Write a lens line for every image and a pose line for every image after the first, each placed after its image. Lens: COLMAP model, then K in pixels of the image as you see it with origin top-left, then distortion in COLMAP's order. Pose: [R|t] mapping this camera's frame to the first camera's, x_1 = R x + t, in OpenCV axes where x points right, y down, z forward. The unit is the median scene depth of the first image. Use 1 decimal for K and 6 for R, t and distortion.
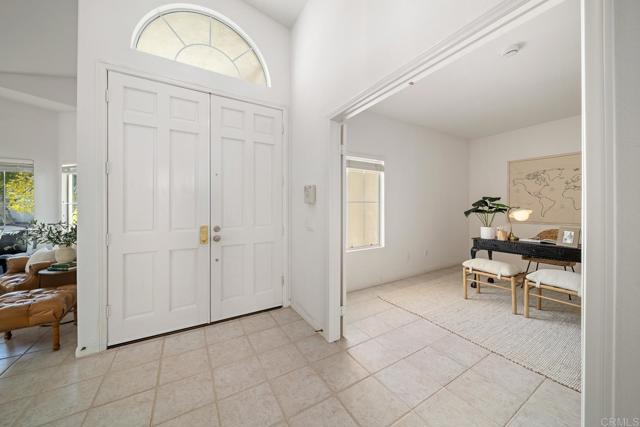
lens RADIAL K [[225.8, 0, 320.6], [0, 225.8, 206.1], [0, 0, 1]] dist [0.000360, 0.000000]
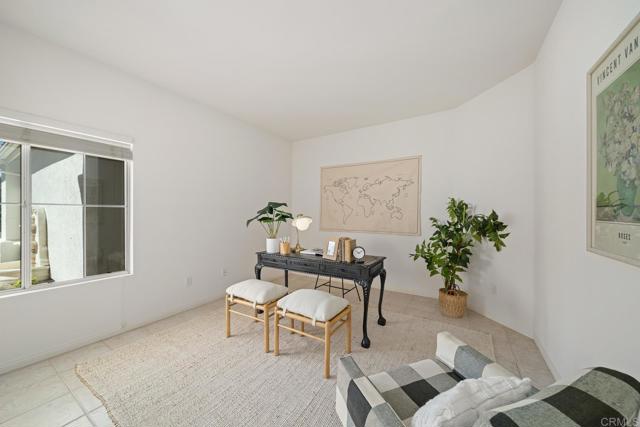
lens RADIAL K [[228.4, 0, 320.0], [0, 228.4, 213.5], [0, 0, 1]] dist [0.000699, 0.000013]
pose [[0.891846, 0.006949, 0.452286, 0.505453], [-0.008640, 0.999961, 0.001674, -0.002373], [-0.452257, -0.005400, 0.891871, 0.166711]]
